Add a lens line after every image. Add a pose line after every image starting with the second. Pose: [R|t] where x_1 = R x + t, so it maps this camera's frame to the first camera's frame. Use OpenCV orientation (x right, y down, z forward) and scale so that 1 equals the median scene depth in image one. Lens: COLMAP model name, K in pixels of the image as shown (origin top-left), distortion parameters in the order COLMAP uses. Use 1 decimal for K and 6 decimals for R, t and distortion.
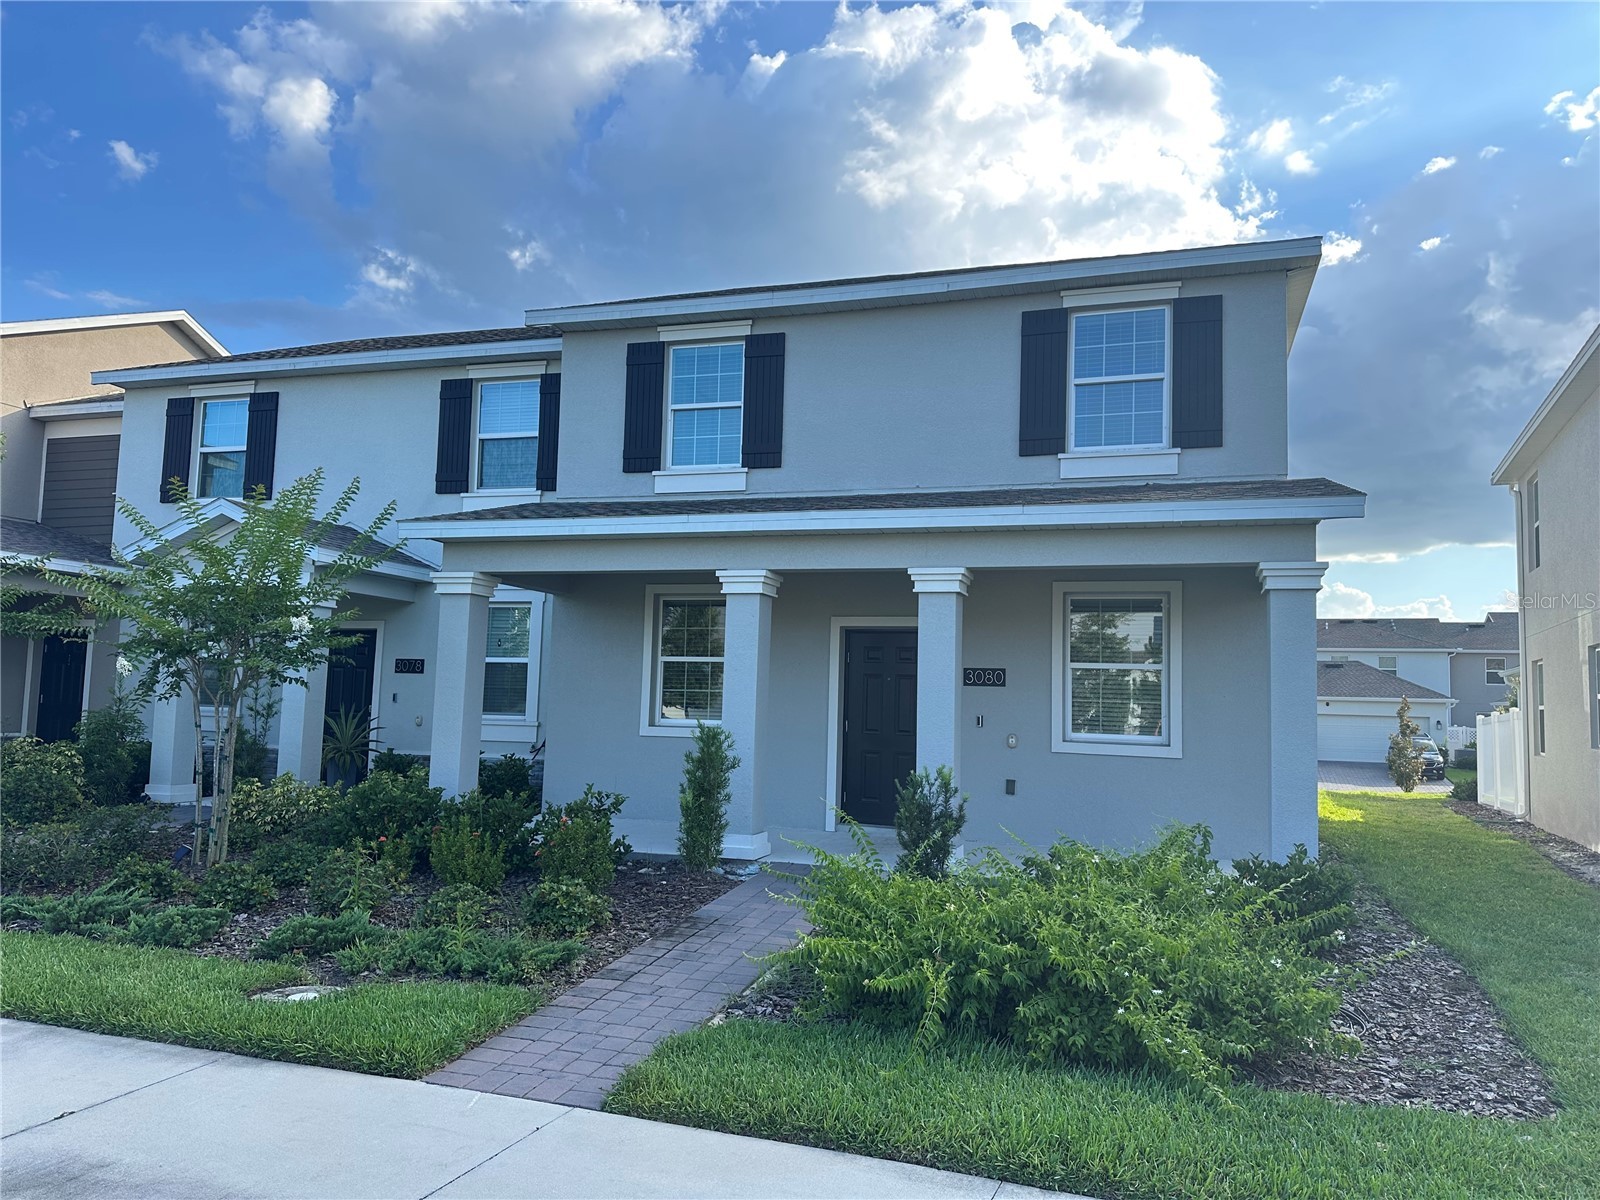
lens RADIAL K [[1133.7, 0, 800.0], [0, 1133.7, 600.0], [0, 0, 1]] dist [0.023043, -0.080417]
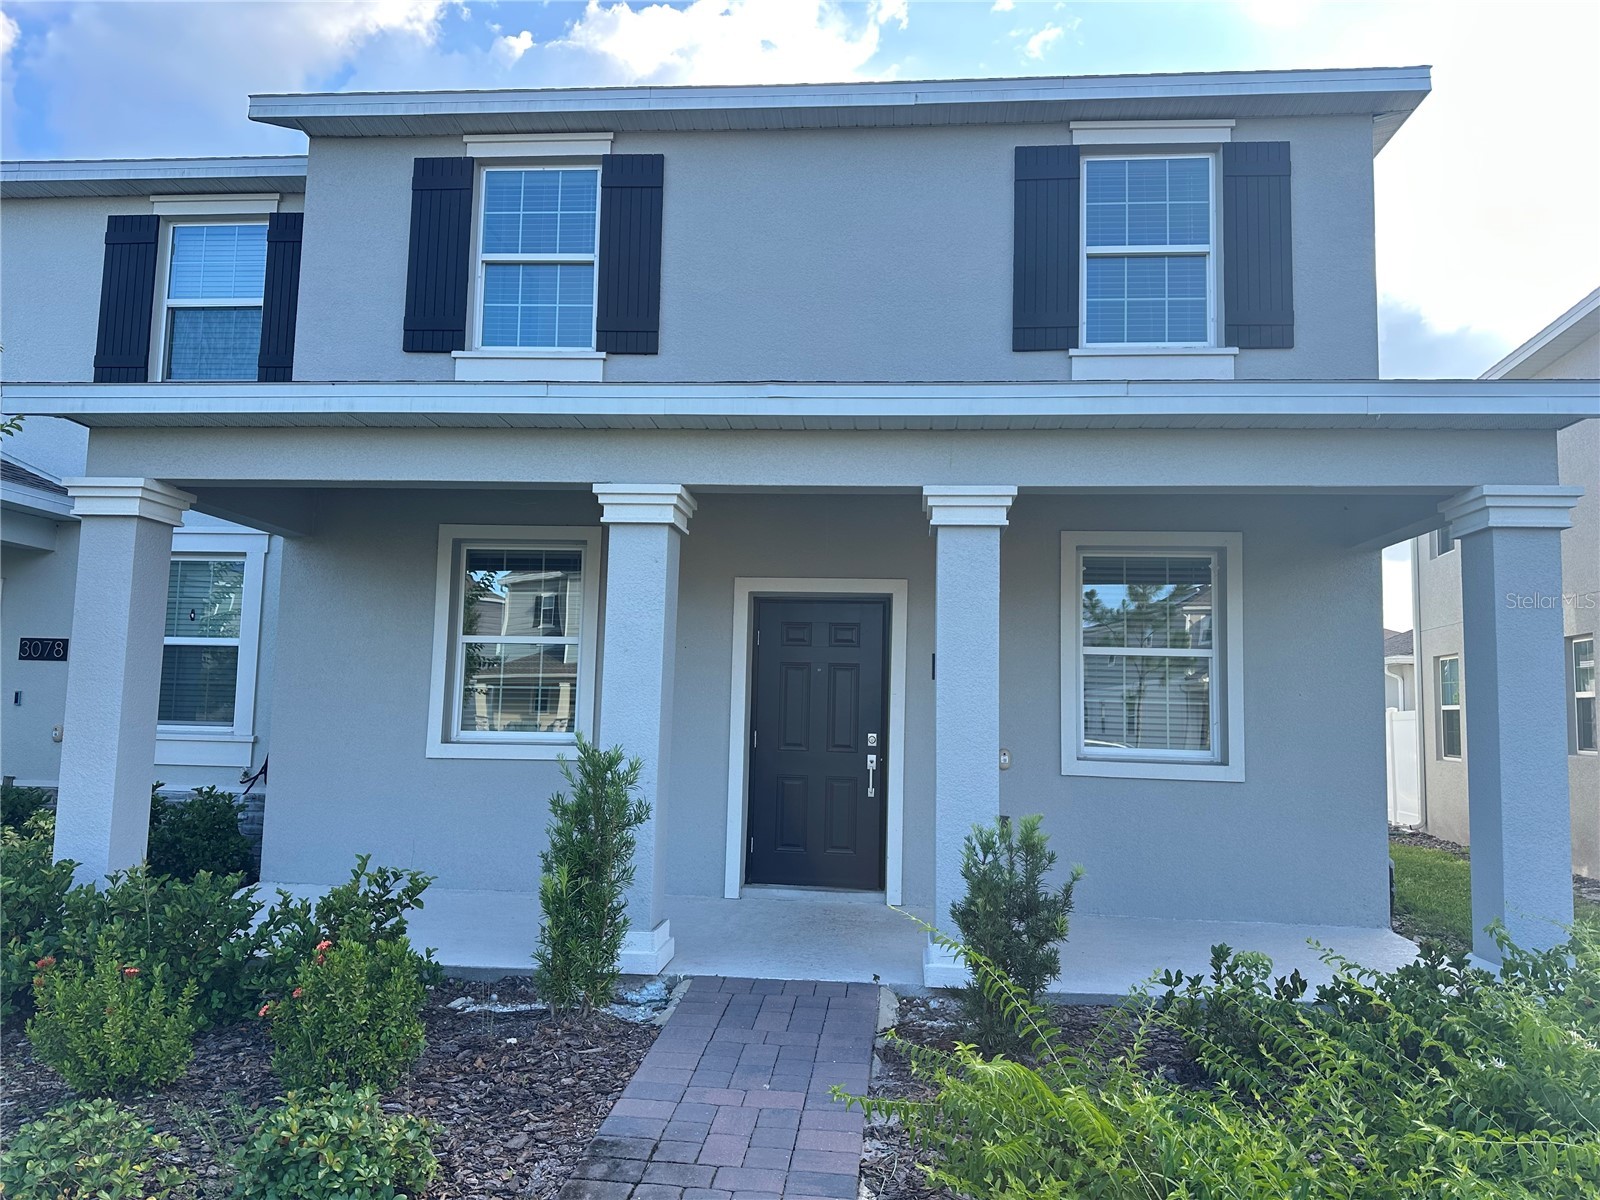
lens RADIAL K [[1133.7, 0, 800.0], [0, 1133.7, 600.0], [0, 0, 1]] dist [0.023043, -0.080417]
pose [[0.973798, 0.017824, 0.226717, -0.084292], [-0.017665, 0.999840, -0.002730, 0.028843], [-0.226729, -0.001347, 0.973957, 0.331265]]
